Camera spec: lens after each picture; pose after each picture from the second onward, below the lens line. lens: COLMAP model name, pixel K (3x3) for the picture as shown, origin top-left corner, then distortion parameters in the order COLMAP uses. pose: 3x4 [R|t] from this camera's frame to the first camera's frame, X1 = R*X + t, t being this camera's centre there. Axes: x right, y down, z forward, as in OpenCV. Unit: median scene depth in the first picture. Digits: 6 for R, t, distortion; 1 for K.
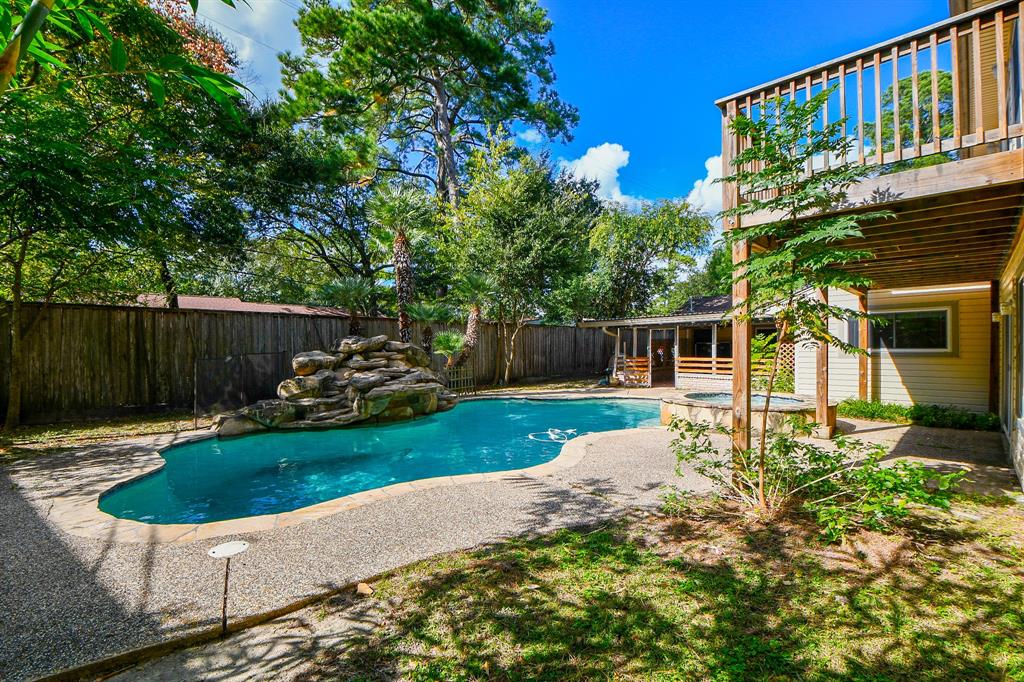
lens RADIAL K [[454.8, 0, 520.8], [0, 454.8, 347.6], [0, 0, 1]] dist [0.001876, -0.017896]
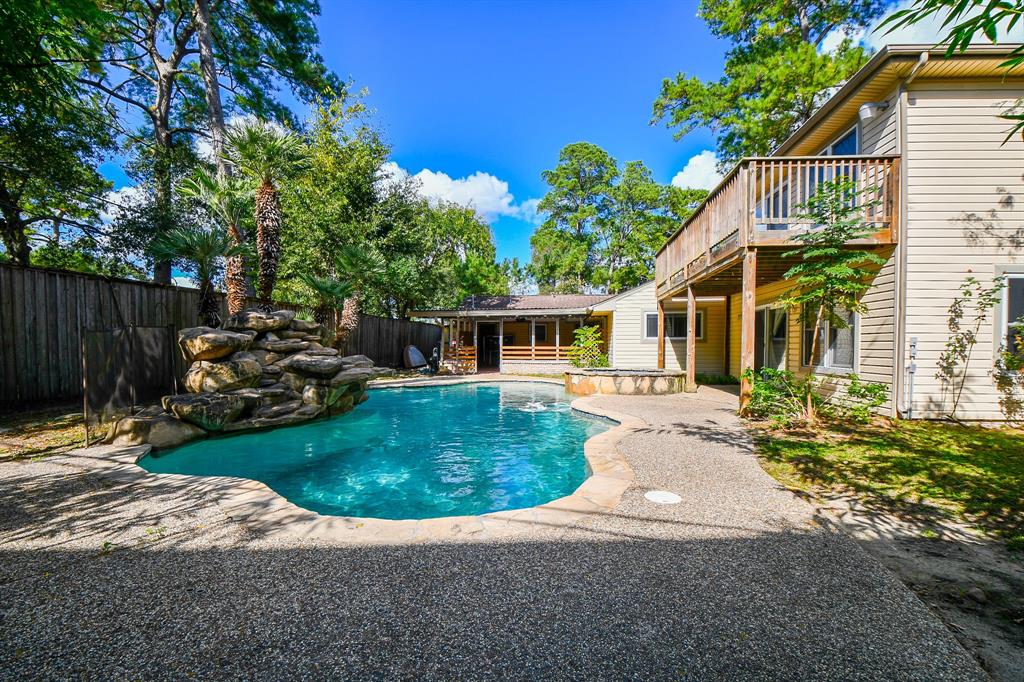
lens RADIAL K [[454.8, 0, 520.8], [0, 454.8, 347.6], [0, 0, 1]] dist [0.001876, -0.017896]
pose [[0.777928, 0.002486, 0.628348, -0.564637], [-0.003746, 0.999993, 0.000681, 0.041499], [-0.628342, -0.002883, 0.777932, 0.152825]]
